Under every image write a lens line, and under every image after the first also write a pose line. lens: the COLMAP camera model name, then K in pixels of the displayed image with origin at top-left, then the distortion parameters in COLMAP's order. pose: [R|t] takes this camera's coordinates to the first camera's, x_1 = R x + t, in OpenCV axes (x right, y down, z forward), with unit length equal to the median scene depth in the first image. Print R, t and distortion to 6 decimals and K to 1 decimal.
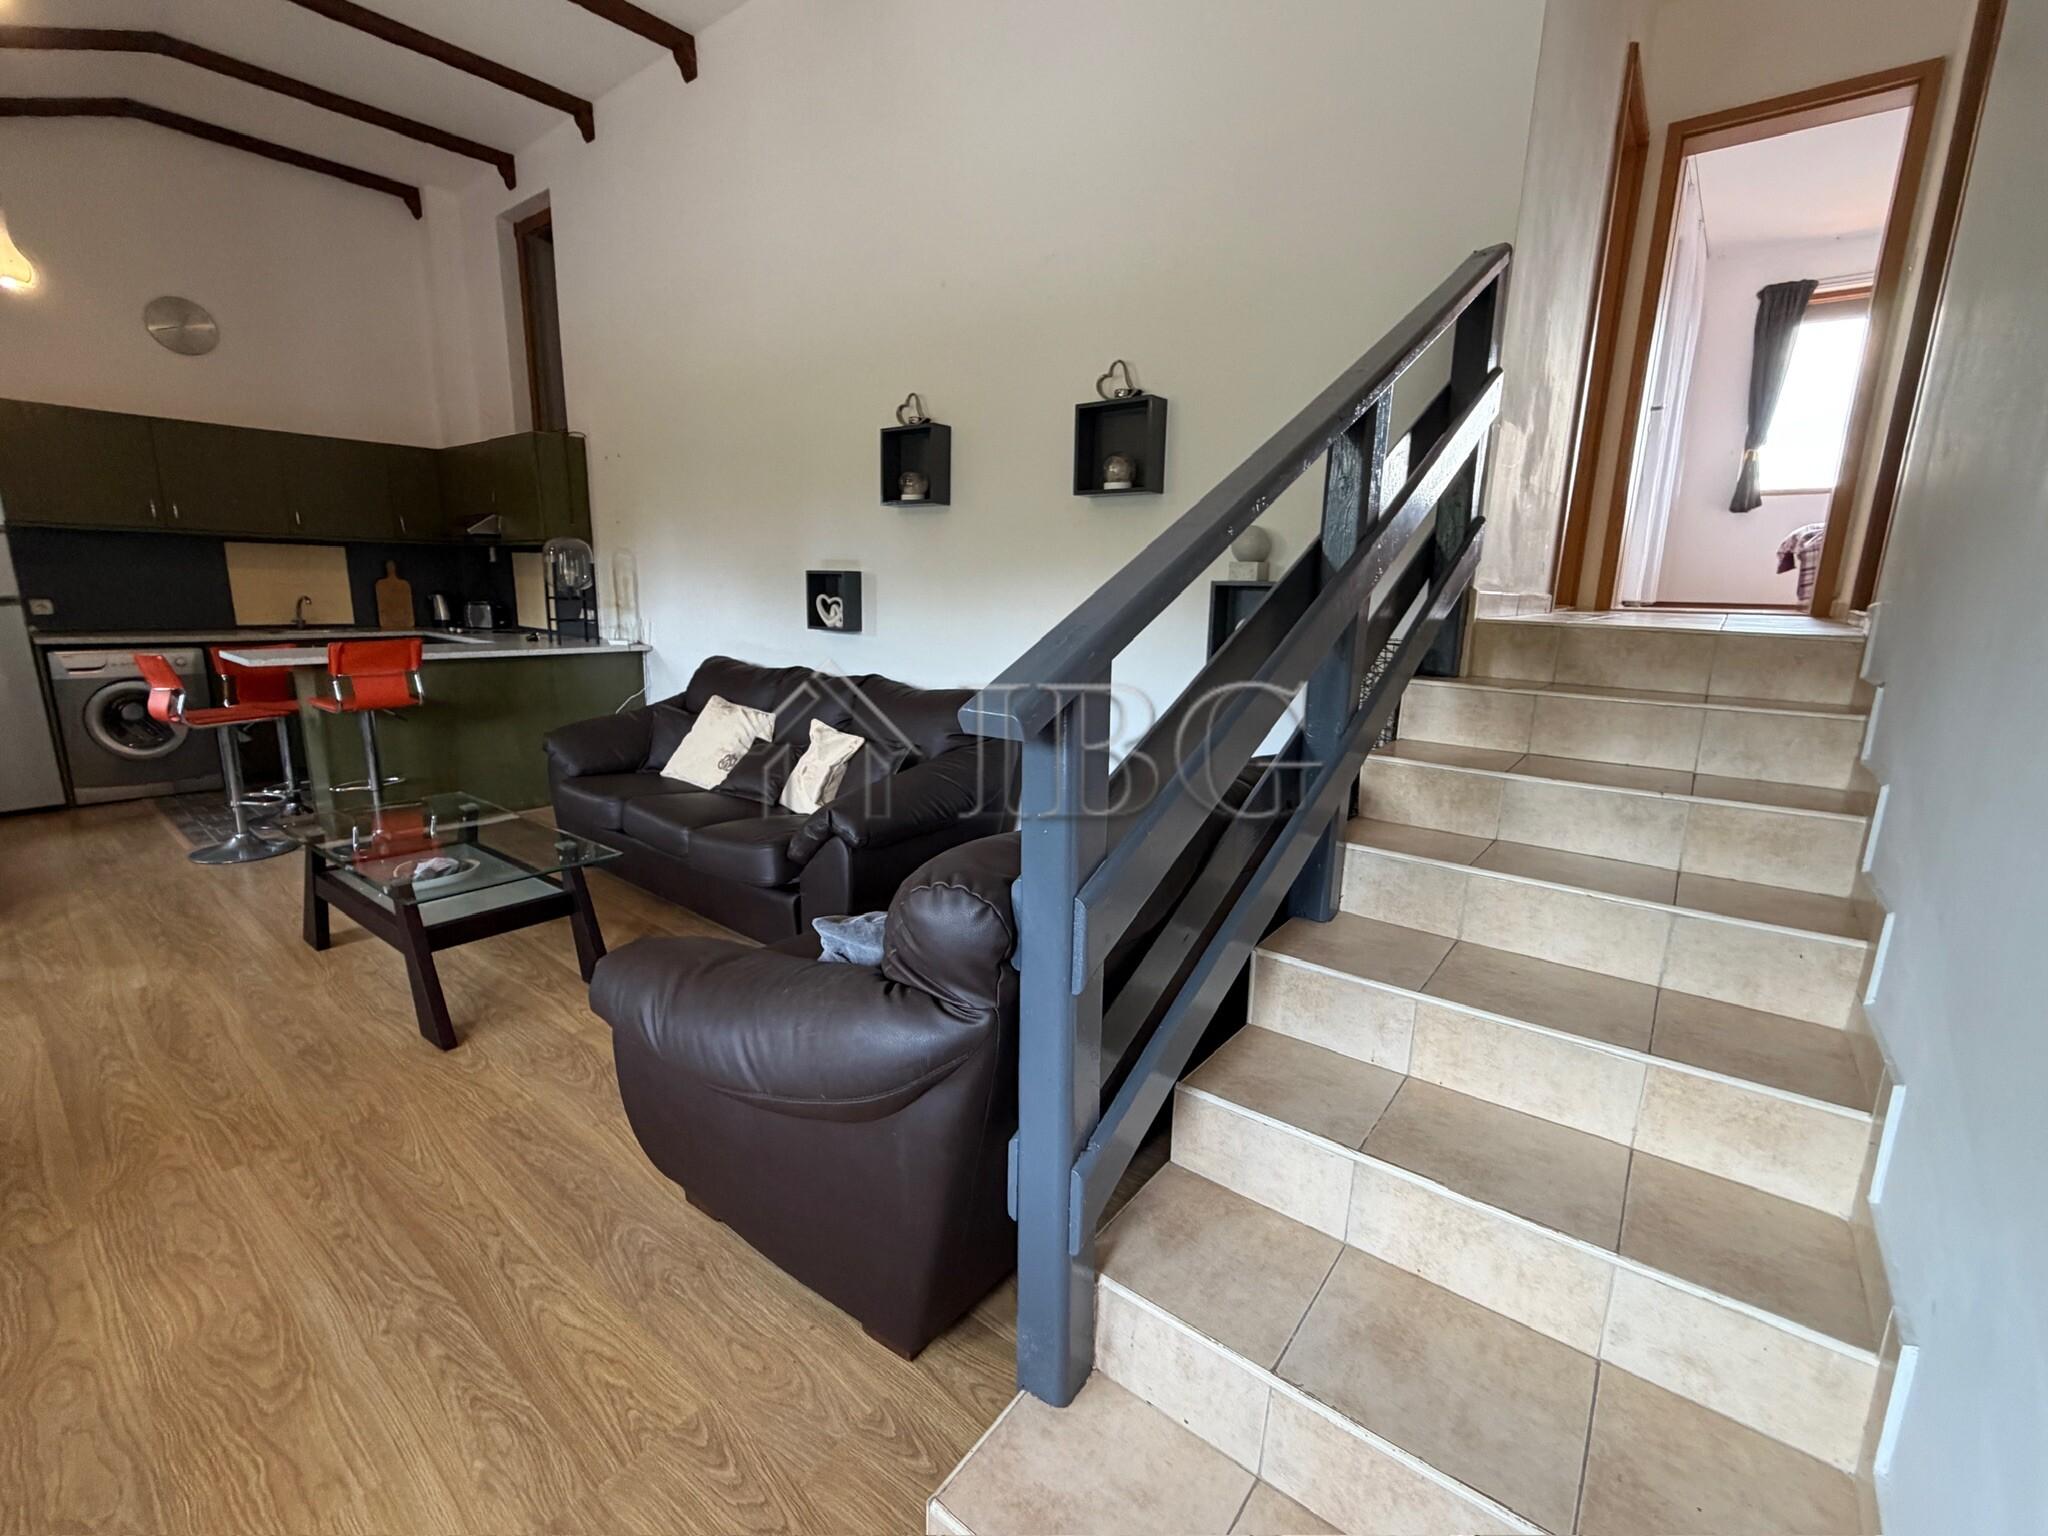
lens RADIAL K [[879.2, 0, 1016.8], [0, 879.2, 768.0], [0, 0, 1]] dist [-0.000133, 0.000879]
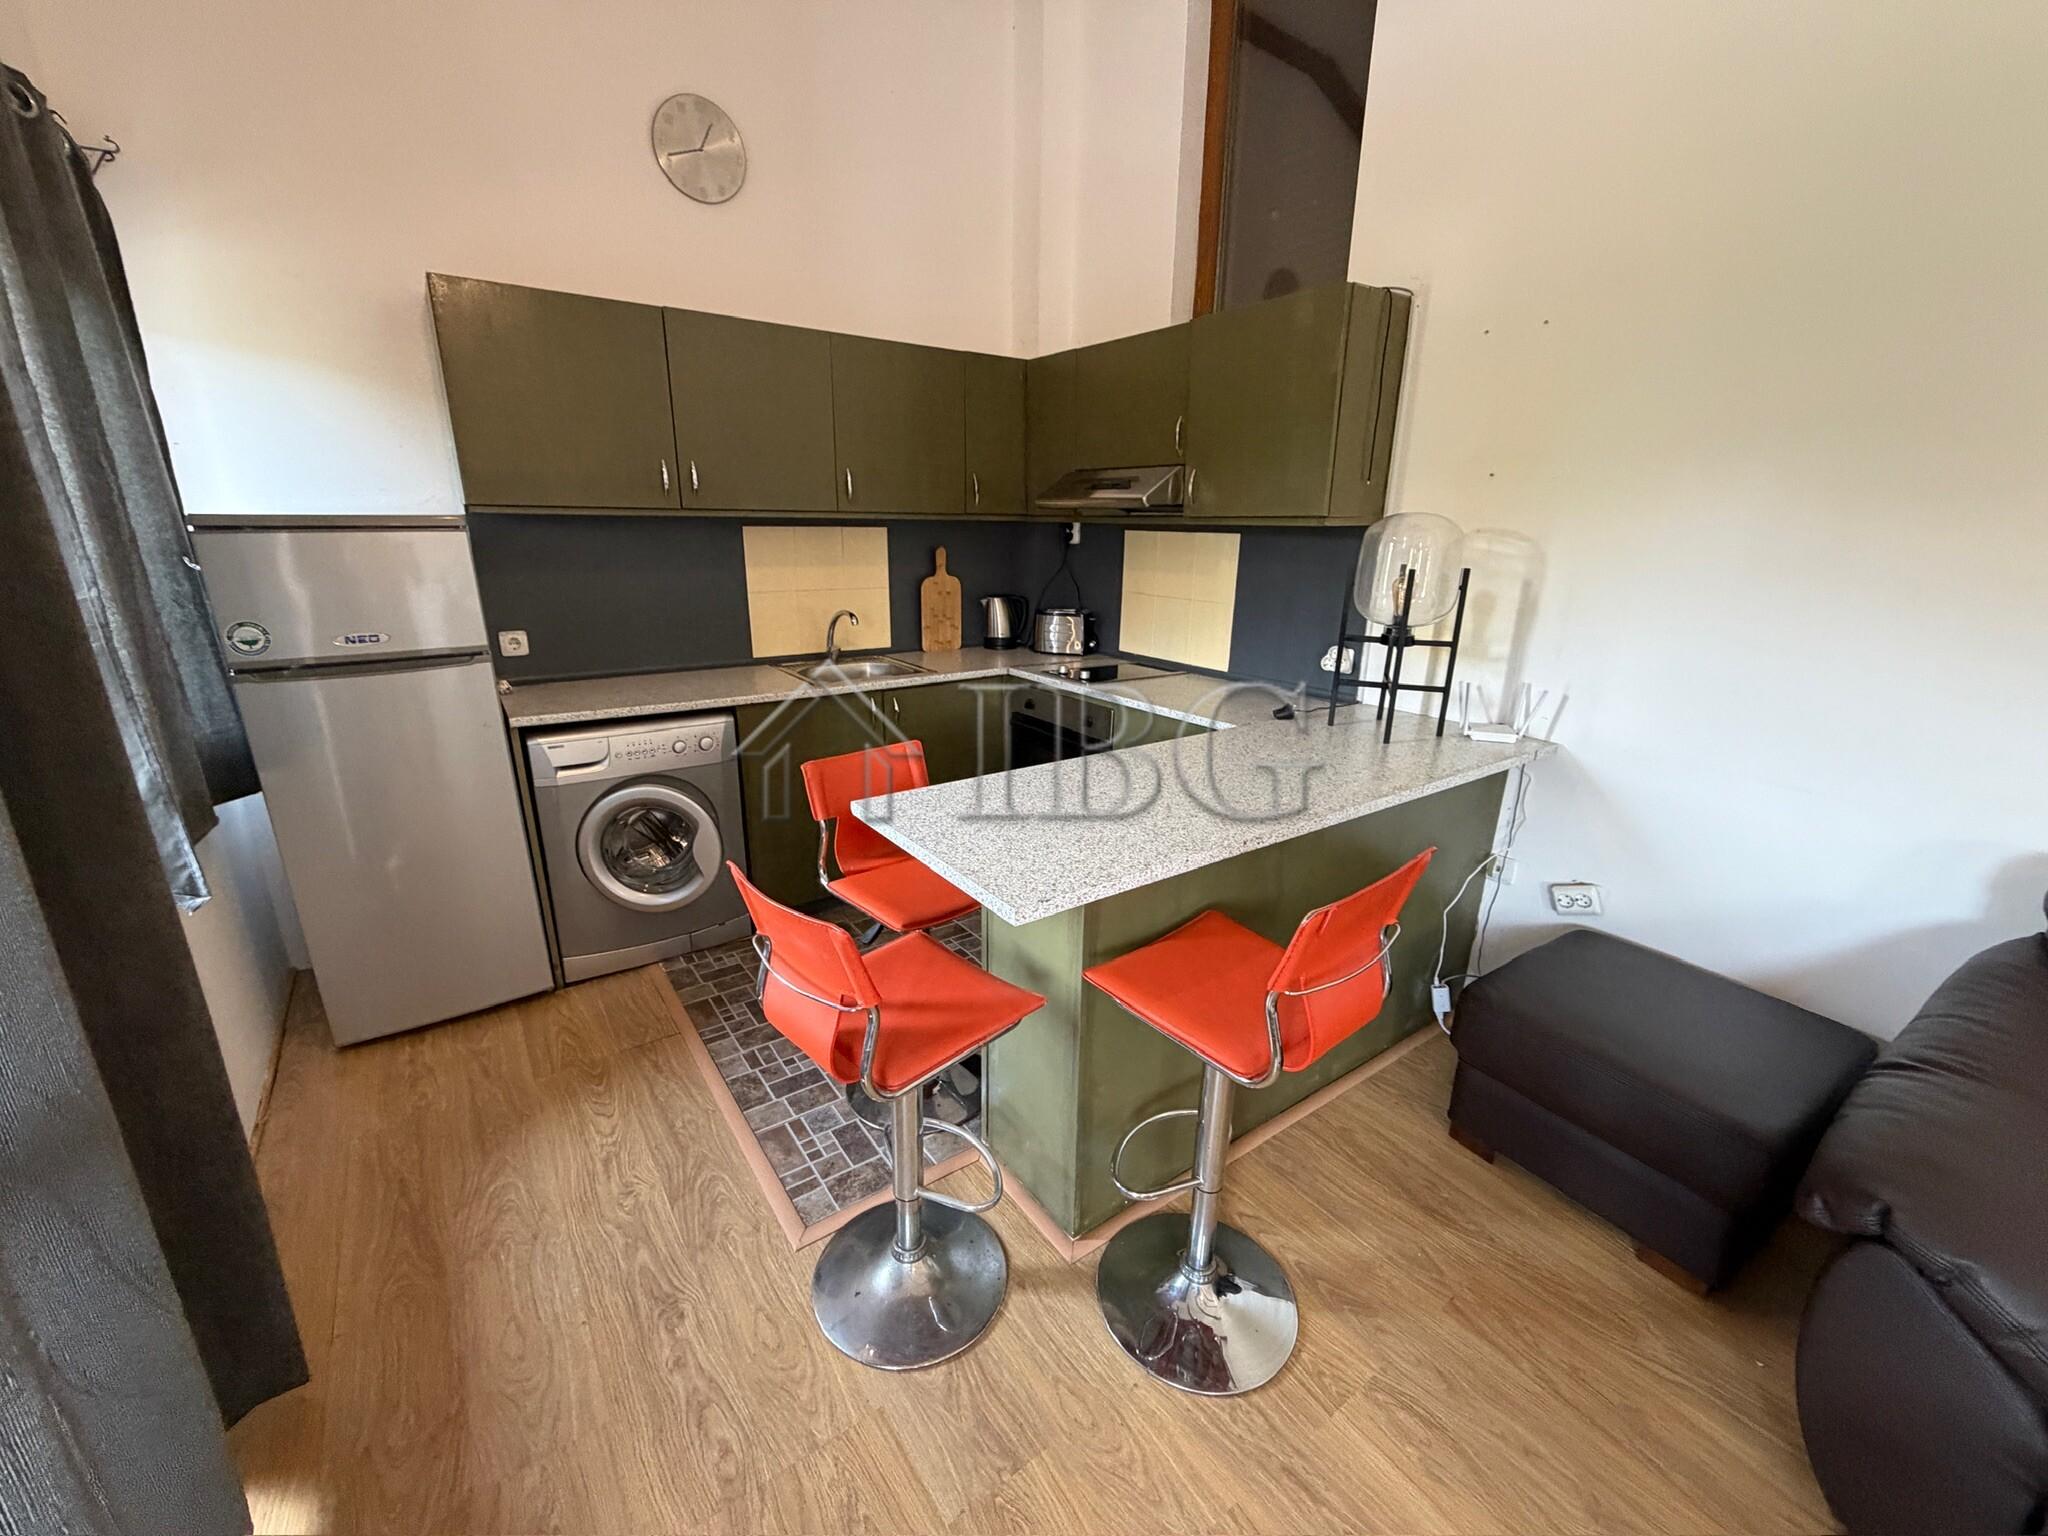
lens RADIAL K [[815.8, 0, 1016.4], [0, 815.8, 773.5], [0, 0, 1]] dist [-0.000404, 0.000652]
pose [[0.963893, 0.065965, -0.257989, -1.097360], [-0.042681, 0.994577, 0.094839, -0.288964], [0.262846, -0.080404, 0.961482, 0.955987]]
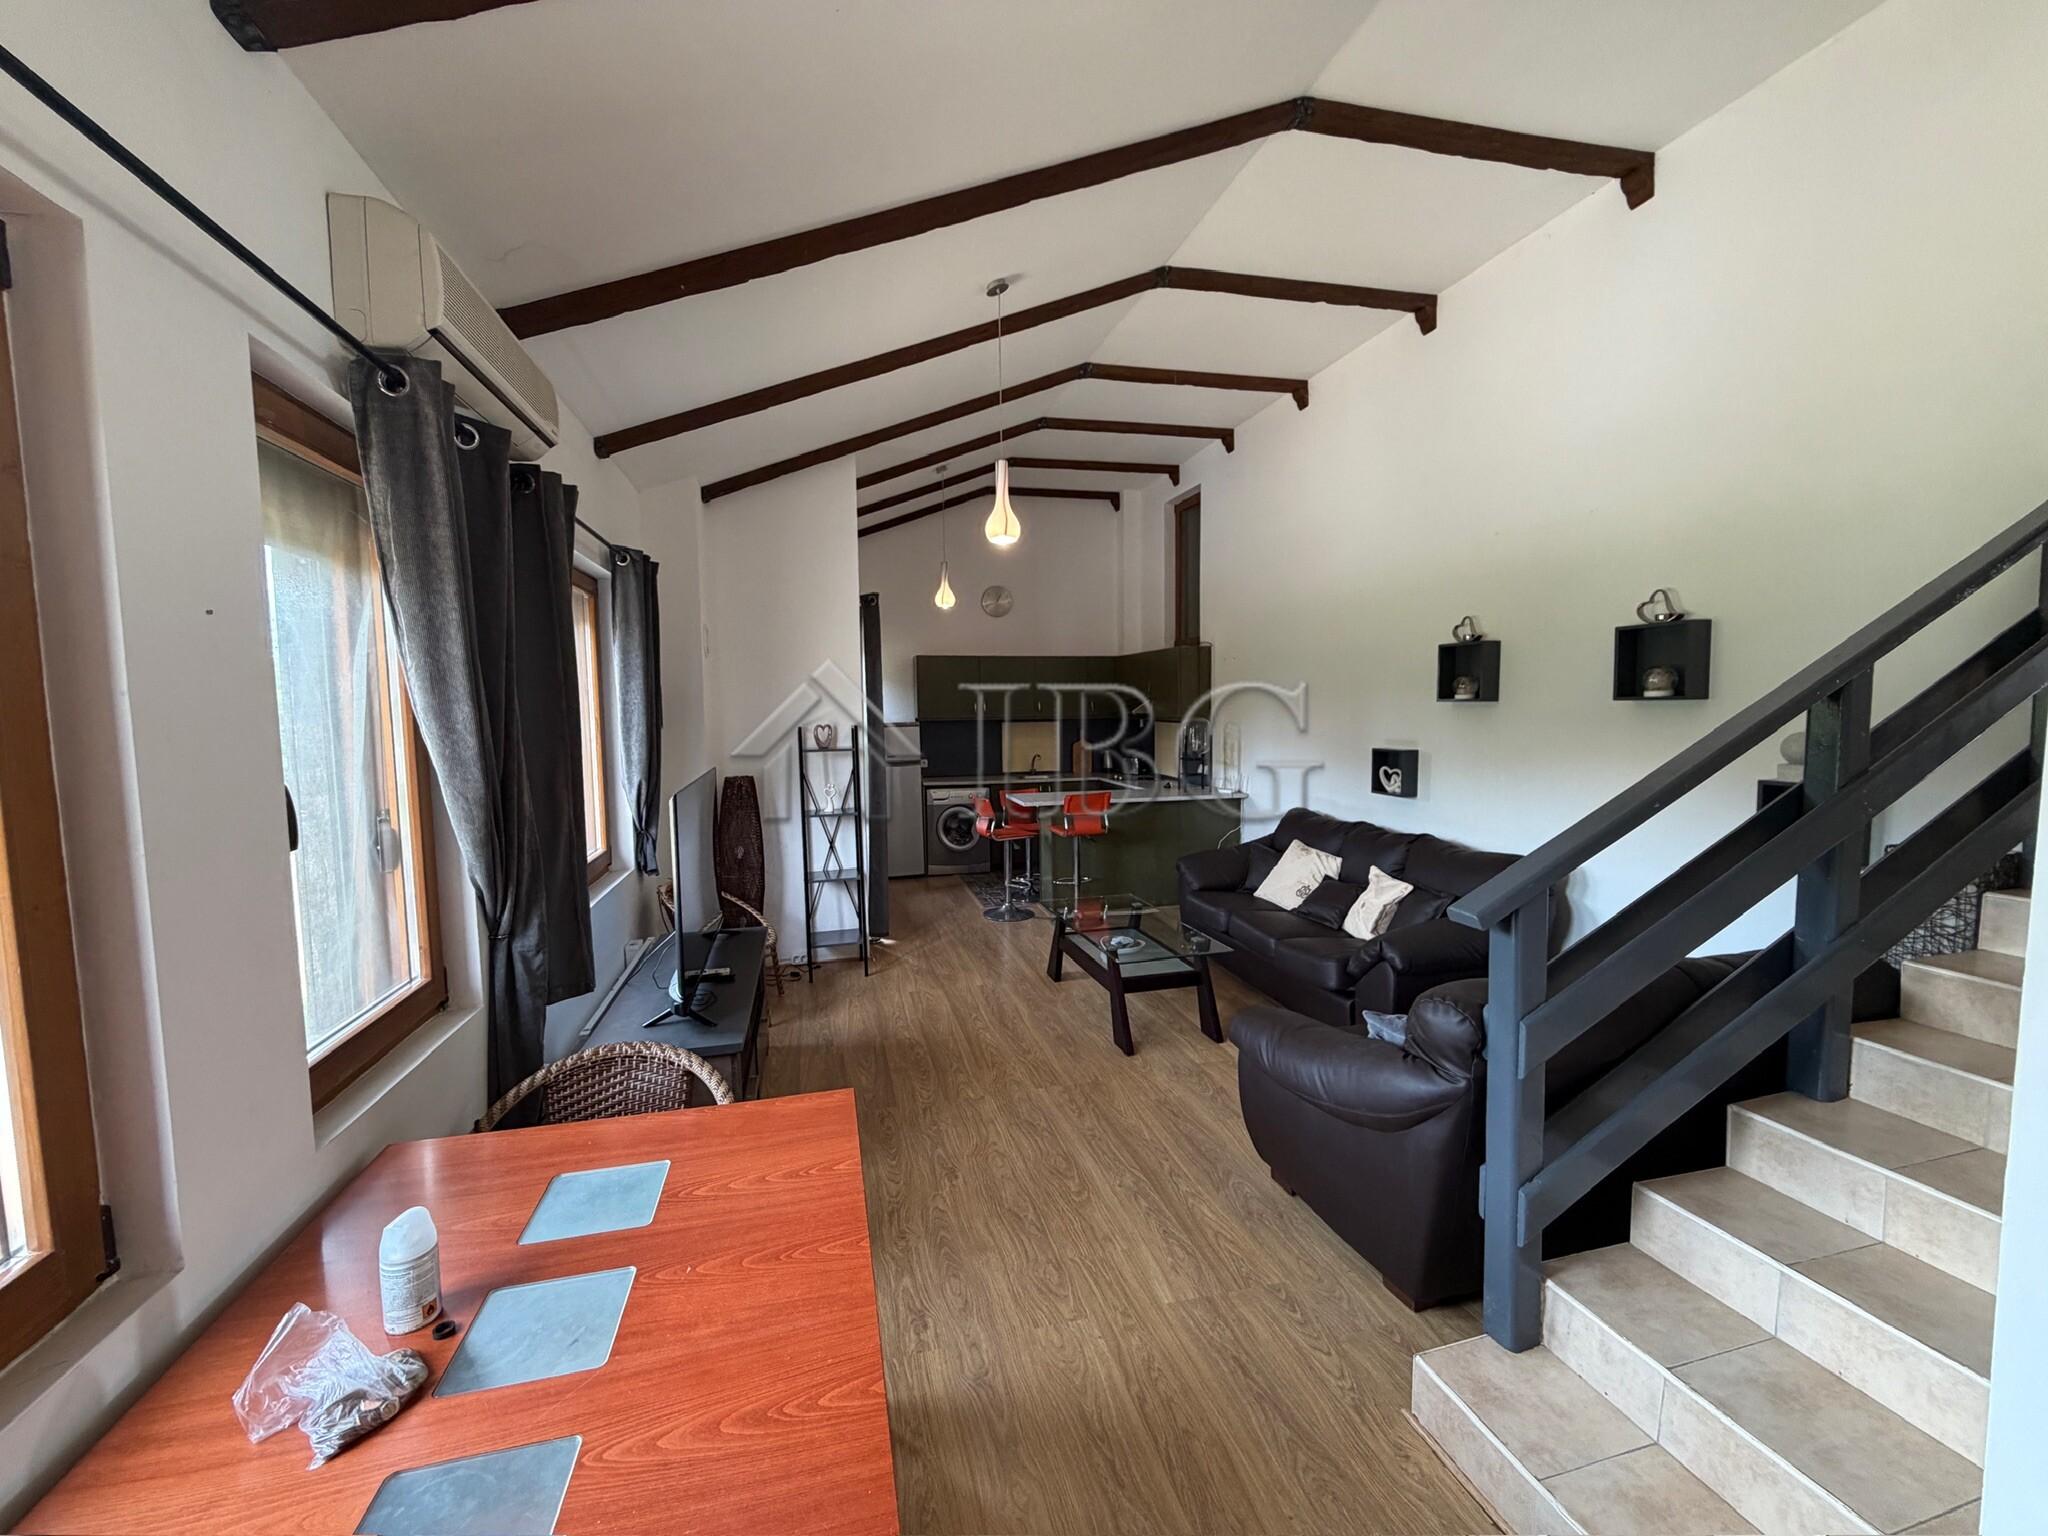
lens RADIAL K [[815.8, 0, 1019.2], [0, 815.8, 768.5], [0, 0, 1]] dist [-0.000404, 0.000652]
pose [[0.801161, 0.013867, -0.598288, 0.093583], [-0.092101, 0.990678, -0.100370, -0.039002], [0.591319, 0.135516, 0.794970, -0.383838]]
